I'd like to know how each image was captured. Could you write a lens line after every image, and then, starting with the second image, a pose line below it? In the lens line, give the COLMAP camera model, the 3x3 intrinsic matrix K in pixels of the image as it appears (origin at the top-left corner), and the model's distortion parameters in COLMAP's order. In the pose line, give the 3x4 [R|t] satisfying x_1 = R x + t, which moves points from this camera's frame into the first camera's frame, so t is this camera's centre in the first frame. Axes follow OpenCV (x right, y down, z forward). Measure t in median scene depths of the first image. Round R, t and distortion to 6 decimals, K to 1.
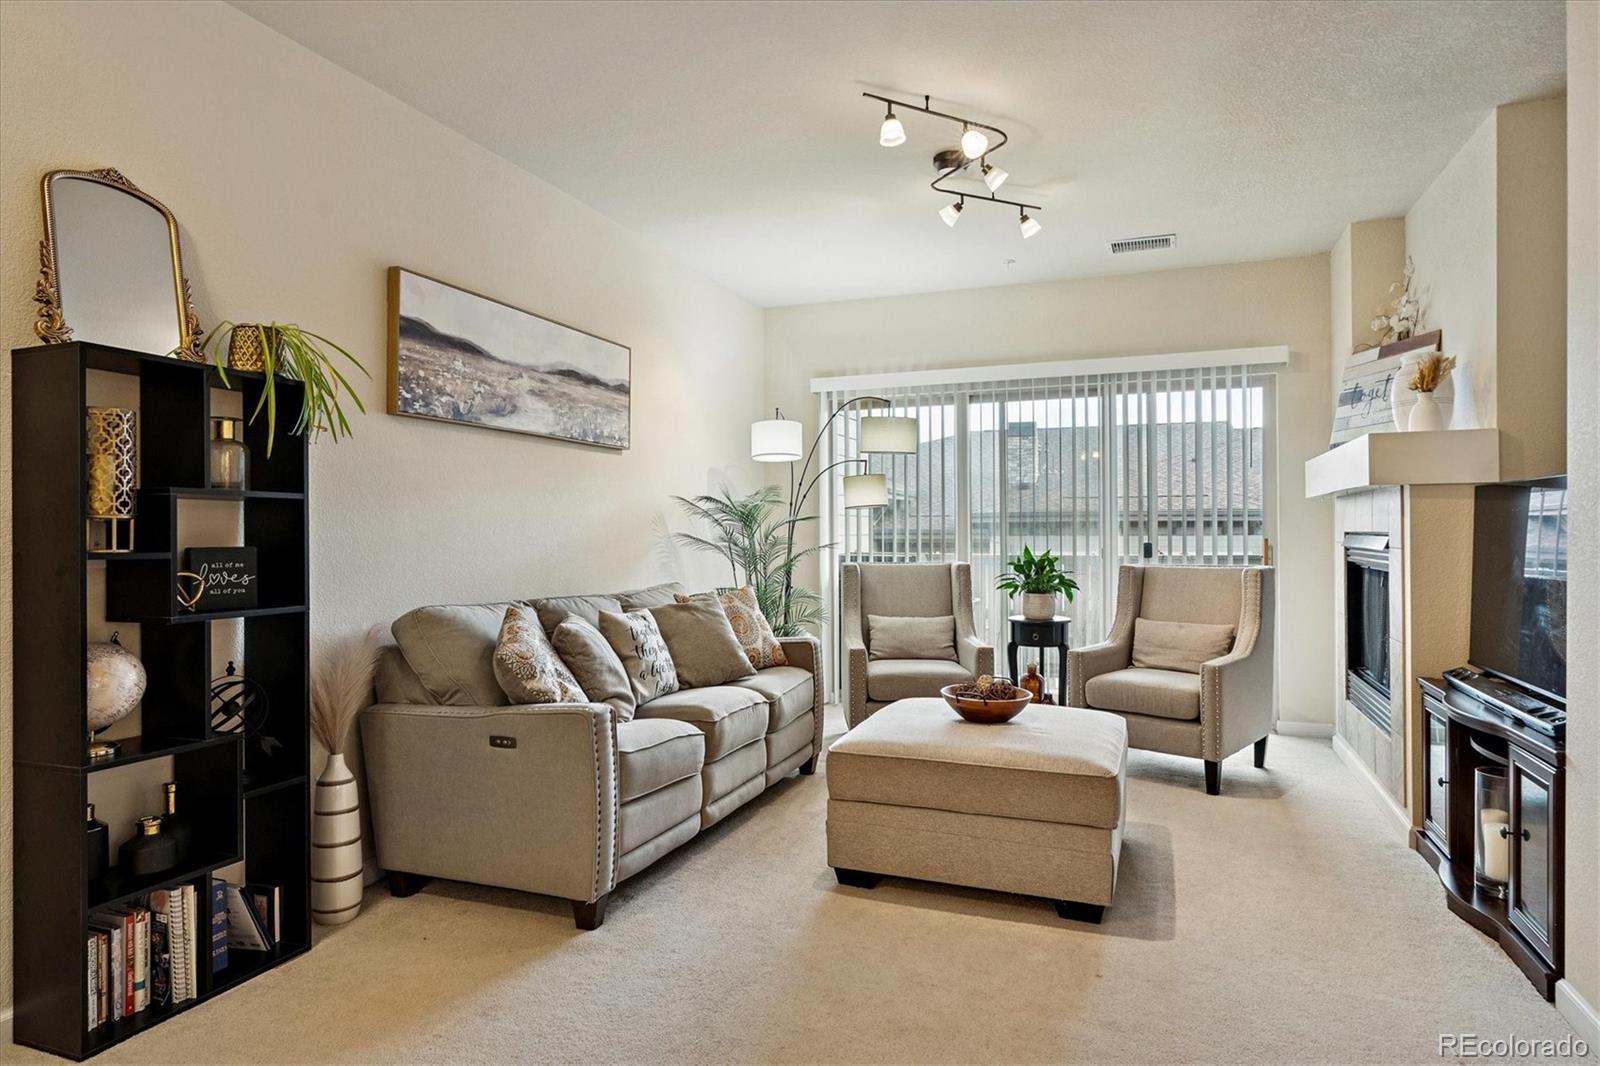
lens RADIAL K [[931.0, 0, 789.6], [0, 931.0, 519.5], [0, 0, 1]] dist [-0.004282, -0.000655]
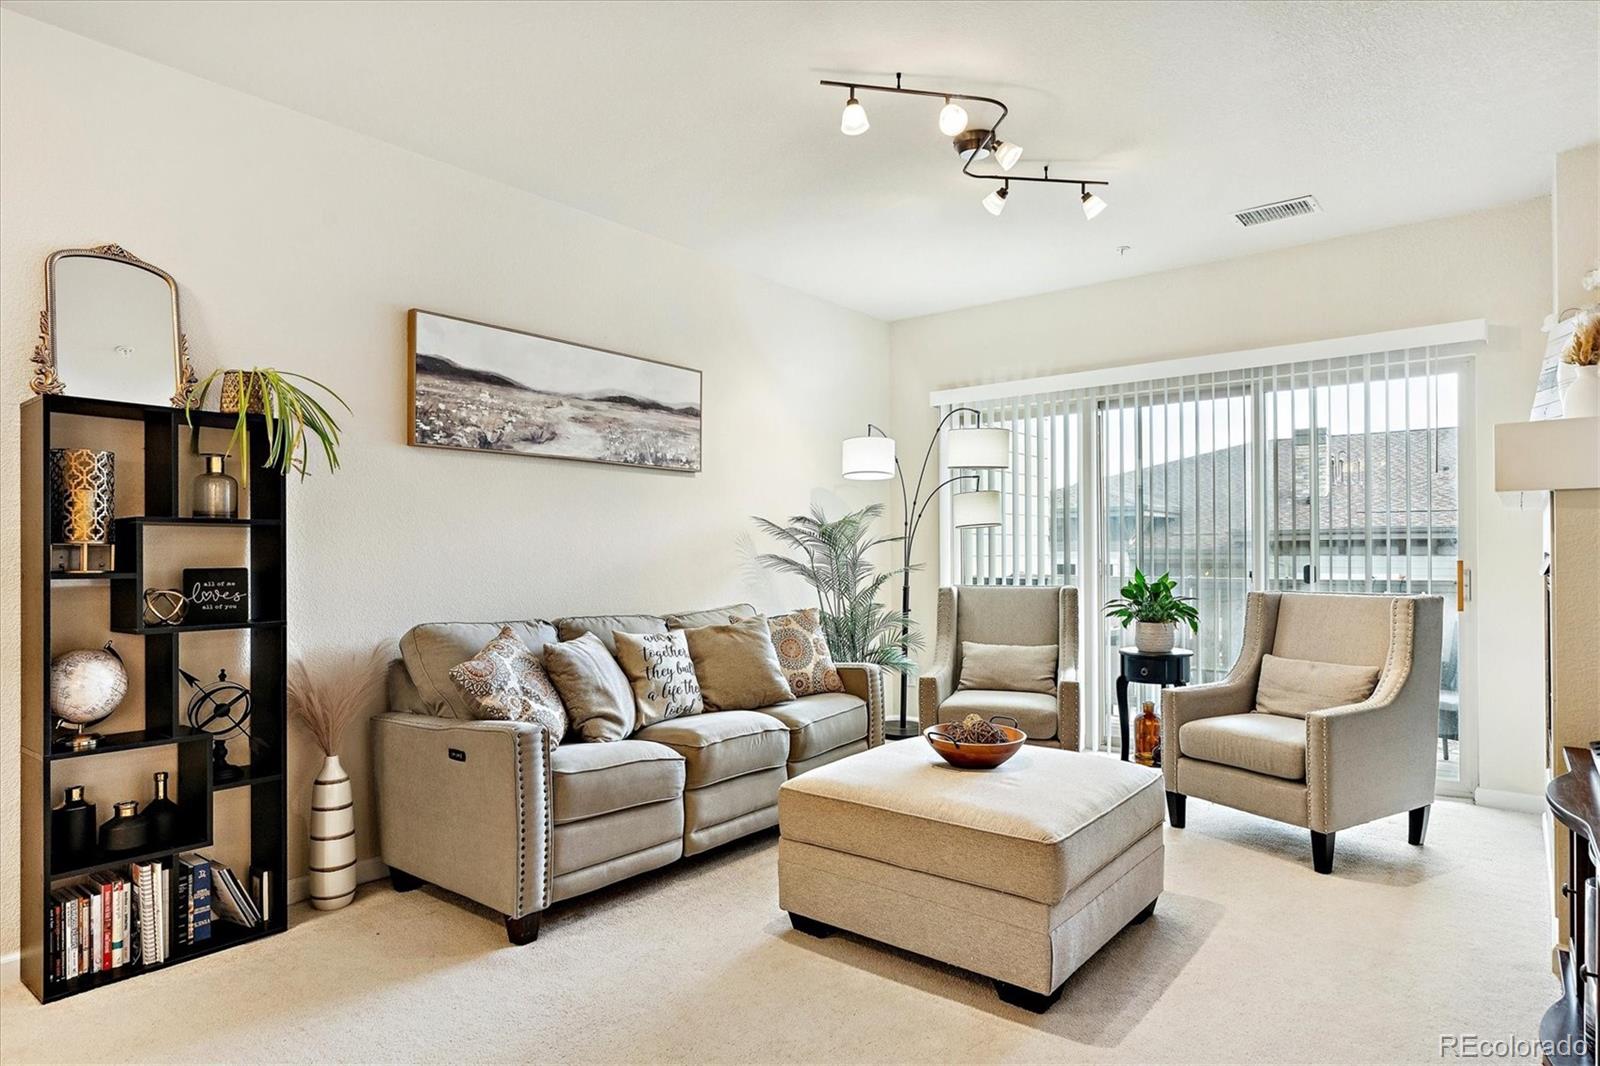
lens RADIAL K [[904.7, 0, 793.7], [0, 904.7, 546.3], [0, 0, 1]] dist [-0.011528, 0.007286]
pose [[0.953995, -0.002675, -0.299809, 0.276438], [0.005235, 0.999956, 0.007737, -0.001364], [0.299776, -0.008950, 0.953968, 0.111864]]
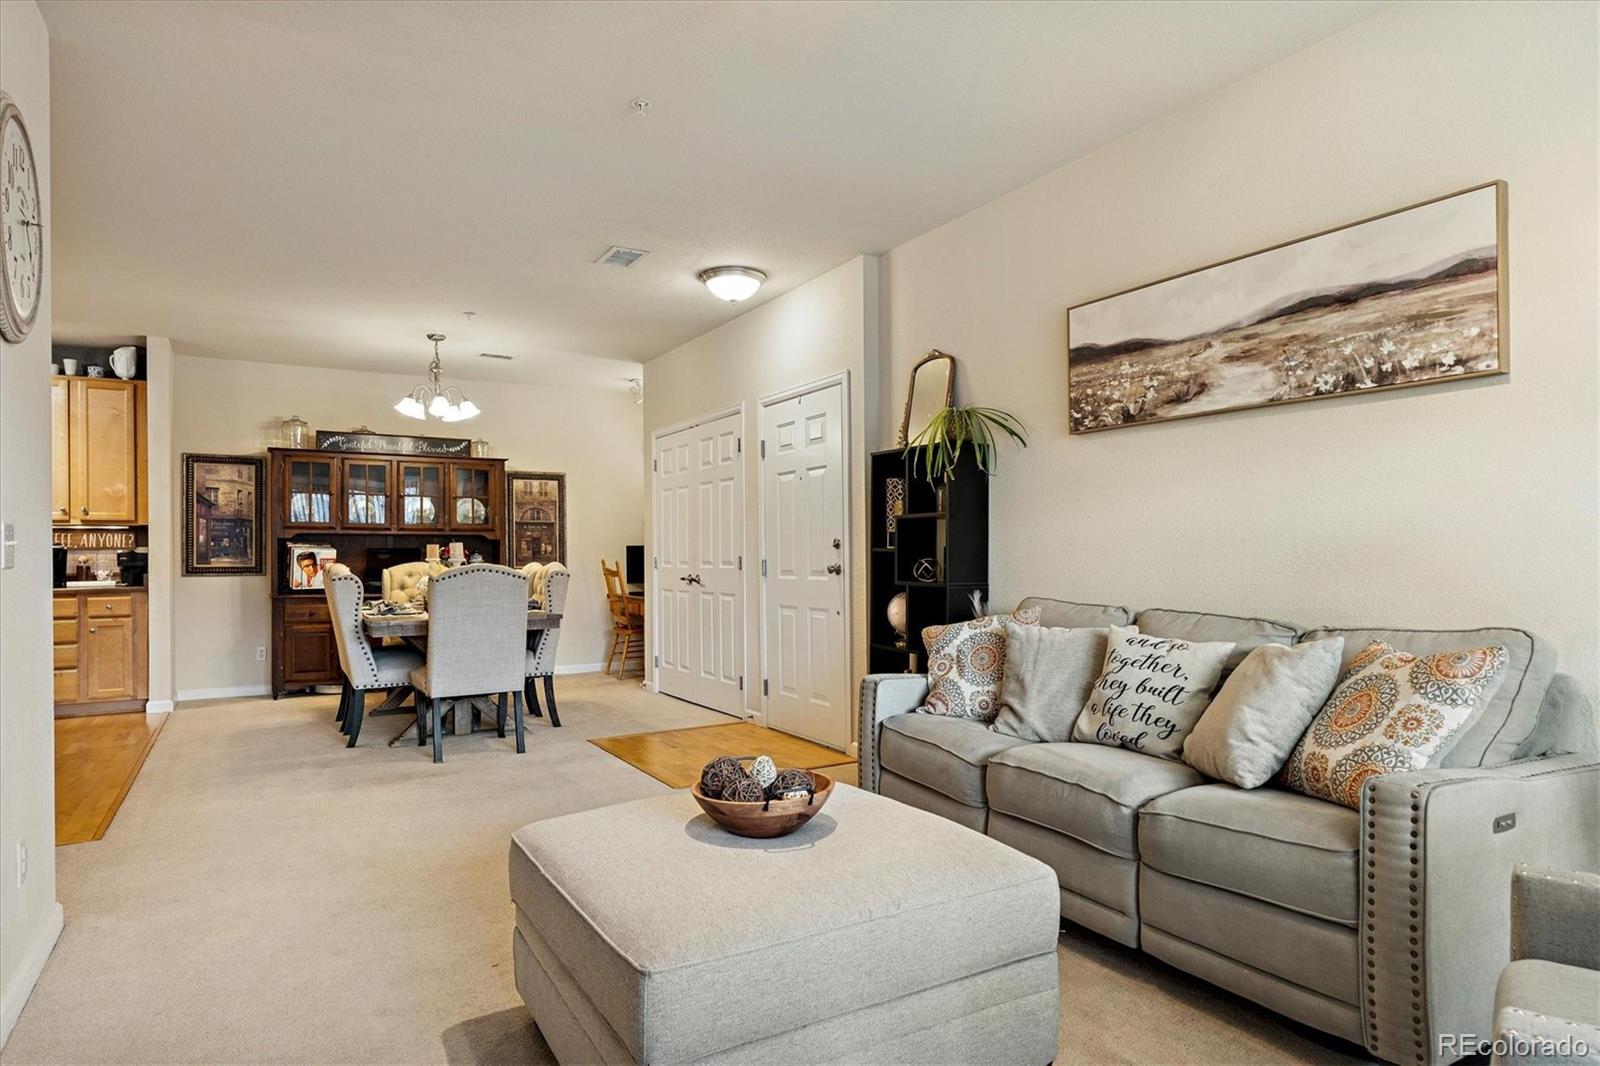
lens RADIAL K [[931.0, 0, 801.2], [0, 931.0, 543.0], [0, 0, 1]] dist [-0.004282, -0.000655]
pose [[-0.618037, 0.000702, -0.786148, 0.615719], [0.017295, 0.999770, -0.012704, 0.027275], [0.785958, -0.021448, -0.617907, 1.273219]]
